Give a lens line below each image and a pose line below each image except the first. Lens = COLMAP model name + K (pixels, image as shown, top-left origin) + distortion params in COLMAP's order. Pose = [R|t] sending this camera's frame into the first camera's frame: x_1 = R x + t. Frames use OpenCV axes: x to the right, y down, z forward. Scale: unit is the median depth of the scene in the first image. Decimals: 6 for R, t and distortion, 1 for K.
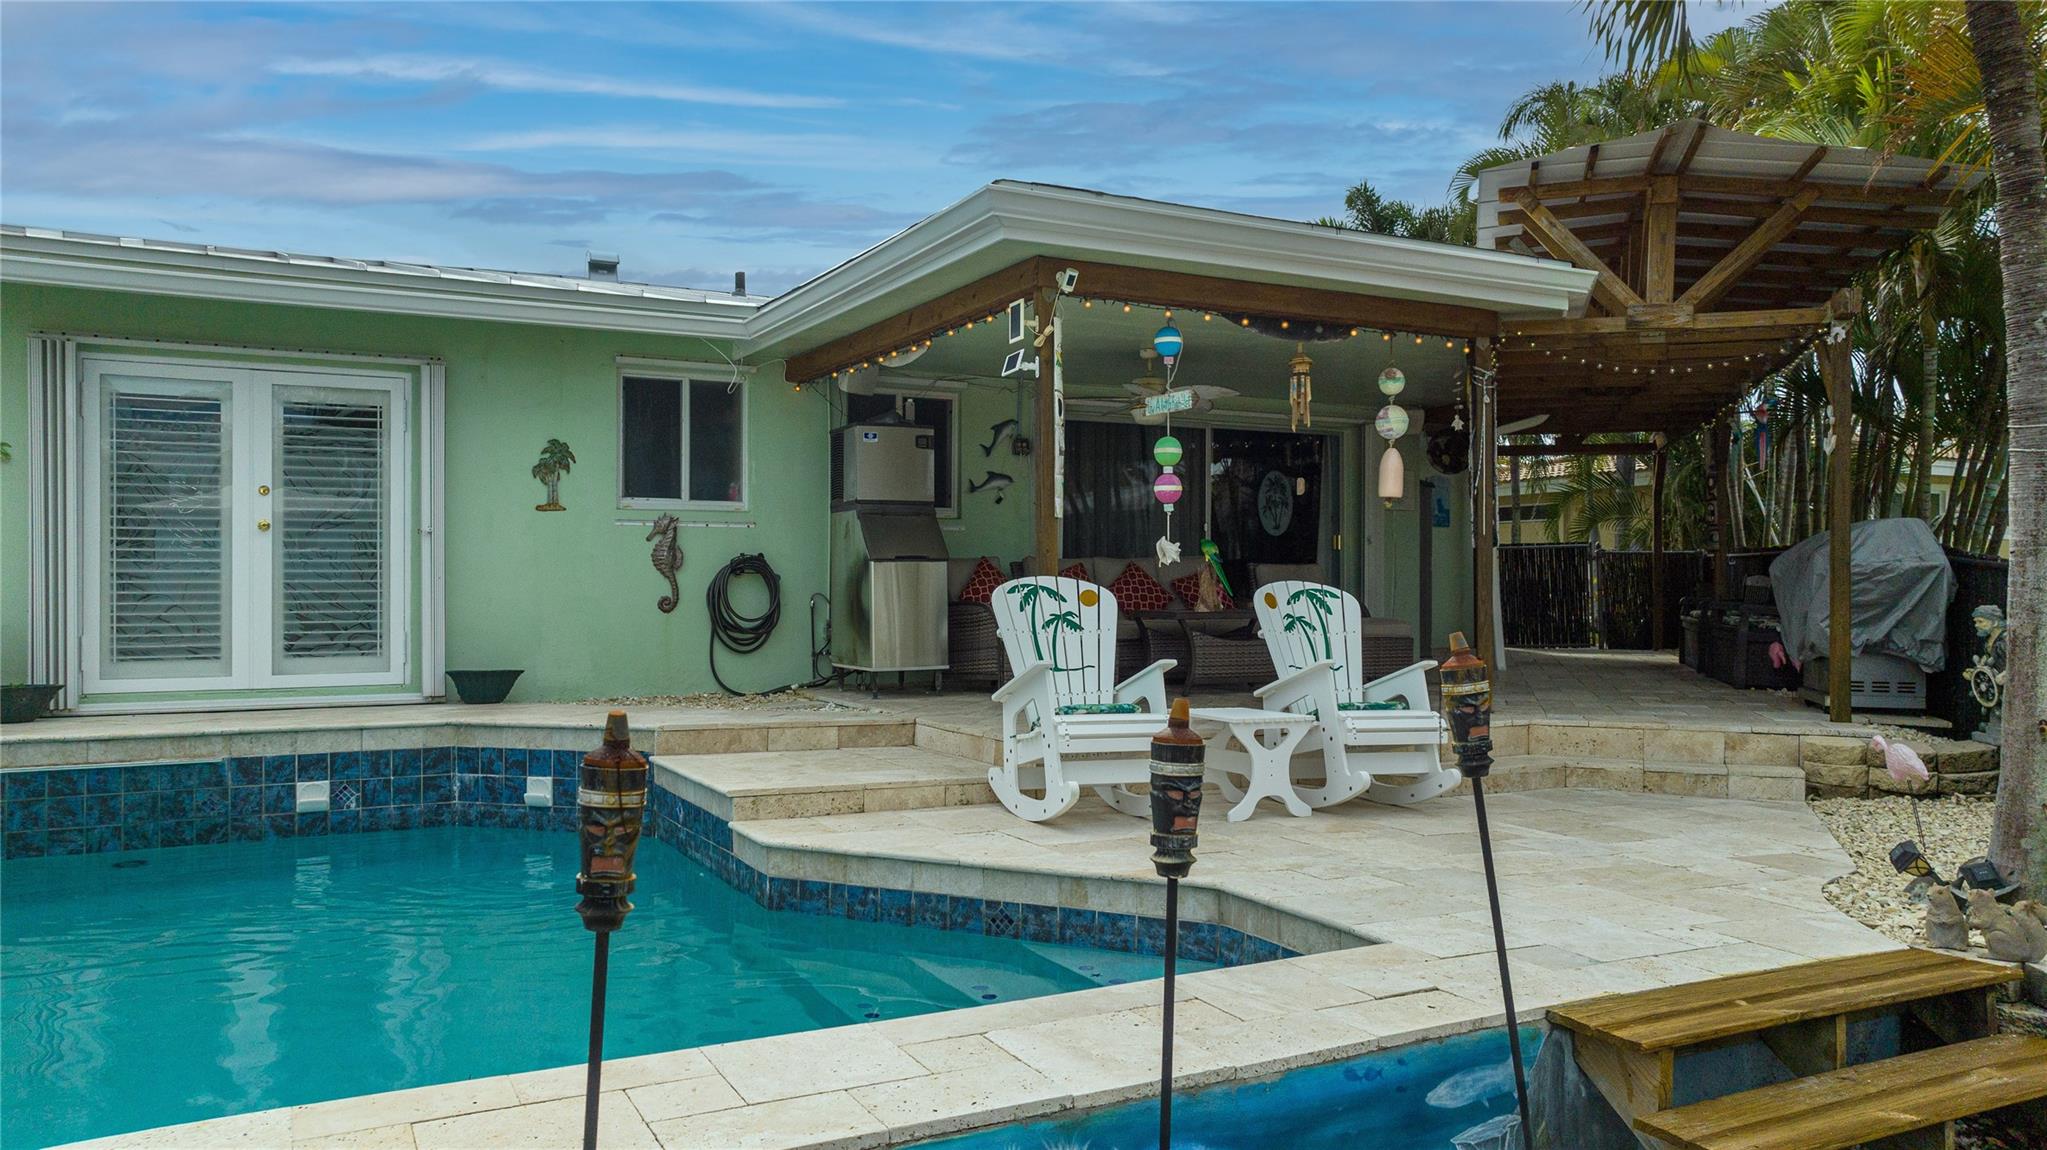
lens RADIAL K [[1441.3, 0, 1030.3], [0, 1441.3, 578.9], [0, 0, 1]] dist [-0.005865, 0.004578]
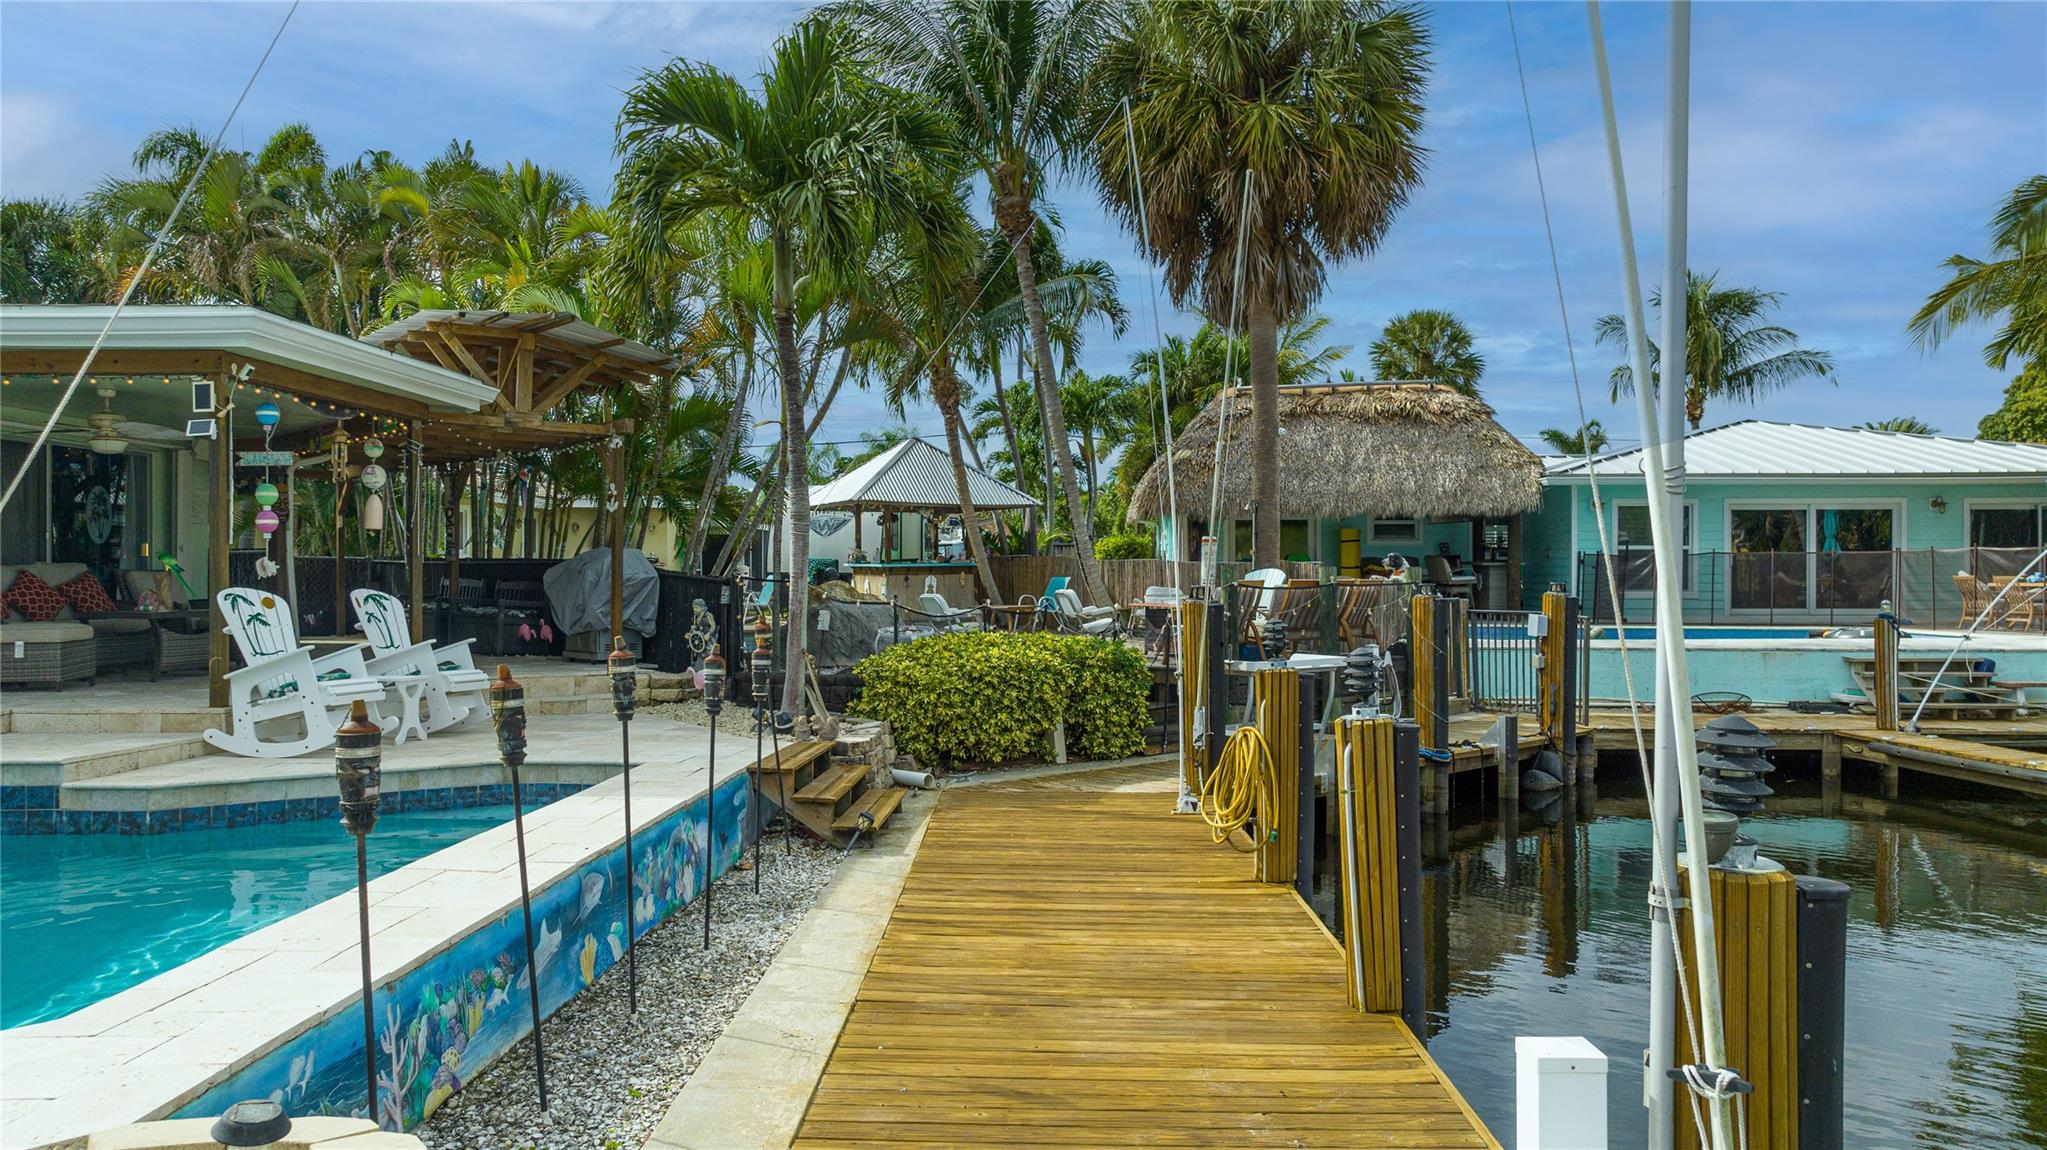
lens RADIAL K [[1427.3, 0, 1023.5], [0, 1427.3, 575.0], [0, 0, 1]] dist [-0.007830, 0.001752]
pose [[0.505024, 0.000750, 0.863105, -0.701685], [-0.004208, 0.999990, 0.001593, -0.017076], [-0.863095, -0.004437, 0.505022, -0.298170]]
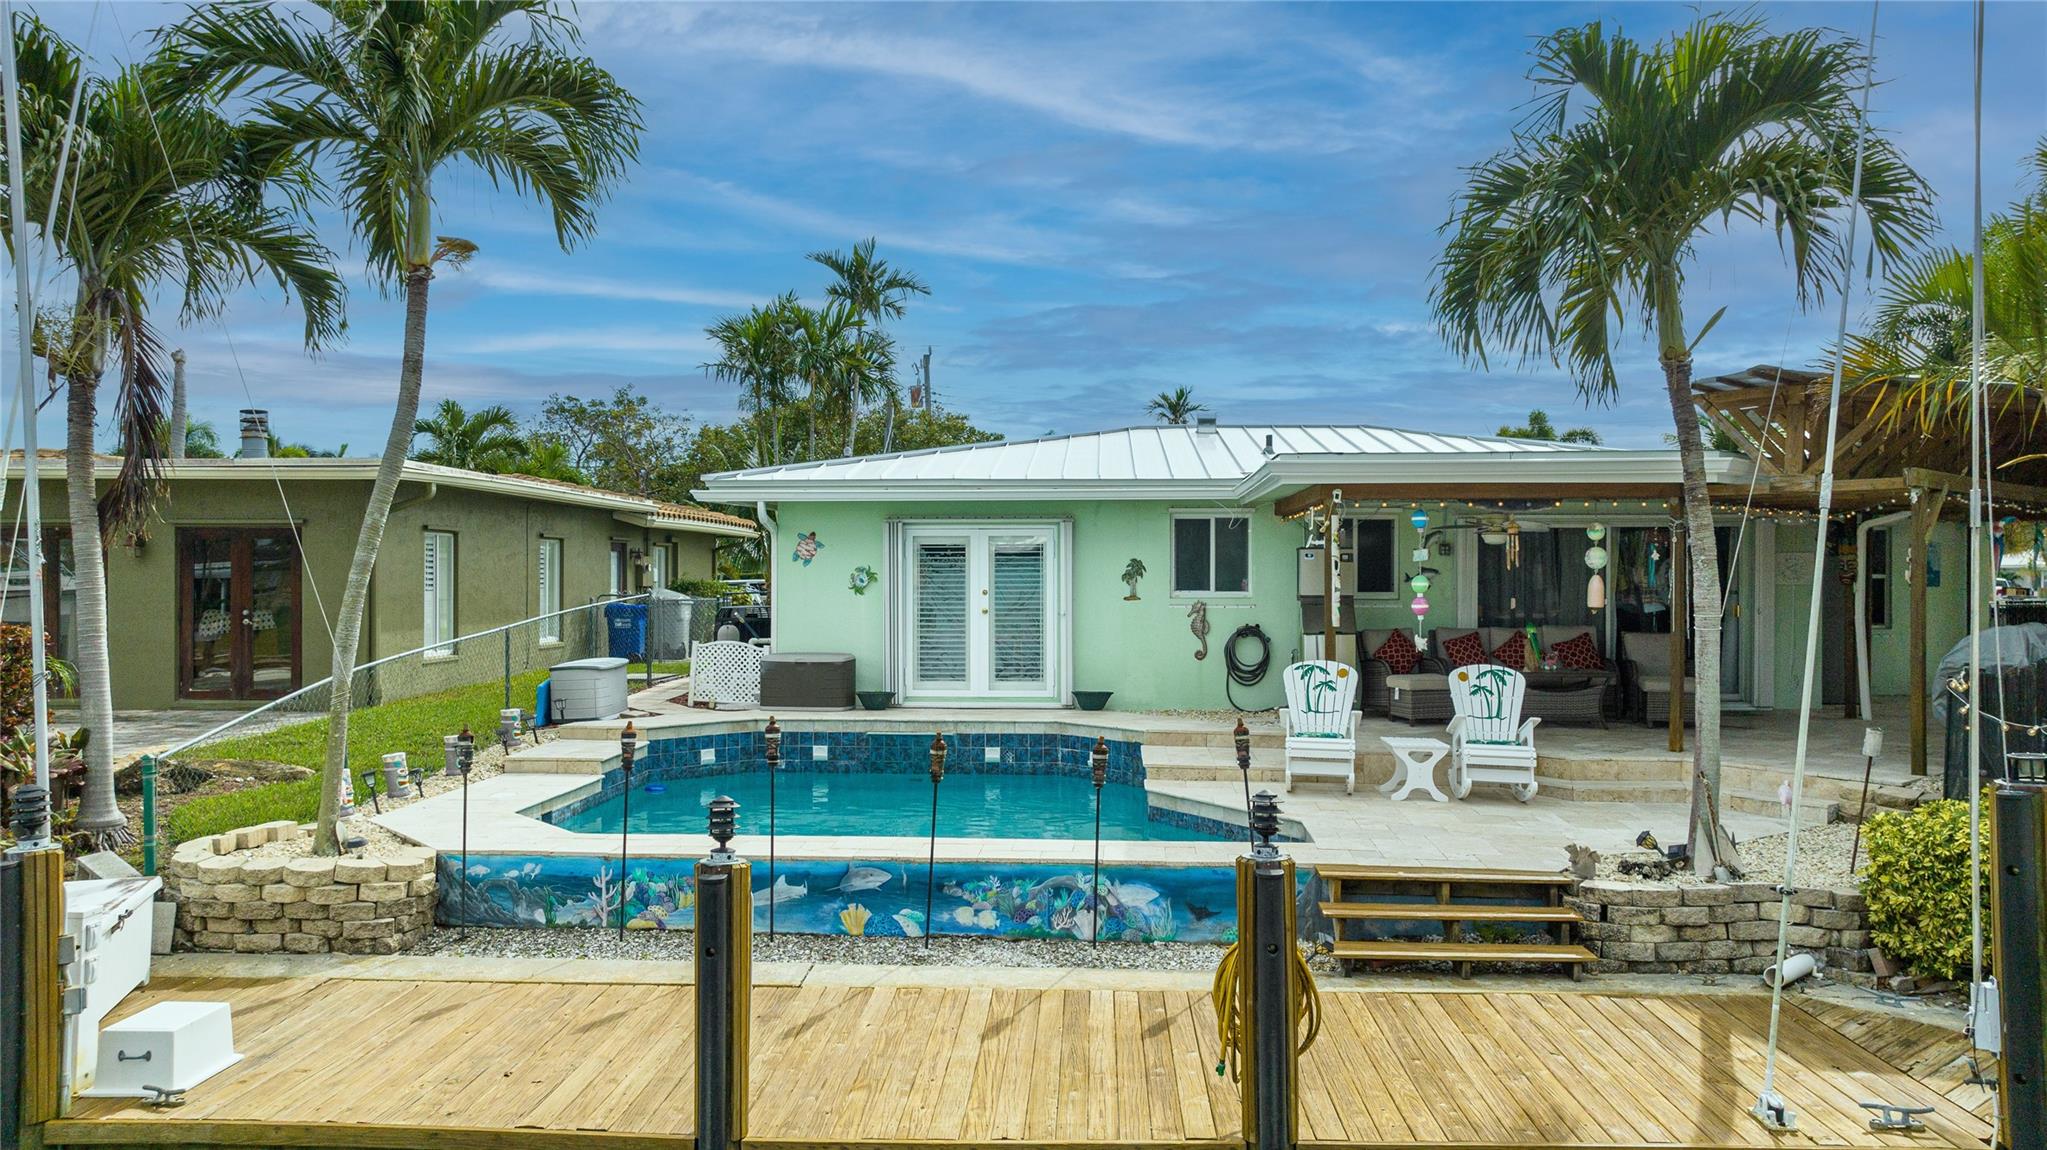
lens RADIAL K [[1427.3, 0, 1023.5], [0, 1427.3, 575.0], [0, 0, 1]] dist [-0.007830, 0.001752]
pose [[0.850782, 0.000749, -0.525518, 0.575053], [0.000432, 0.999998, 0.002124, -0.102338], [0.525519, -0.002034, 0.850780, -0.661681]]
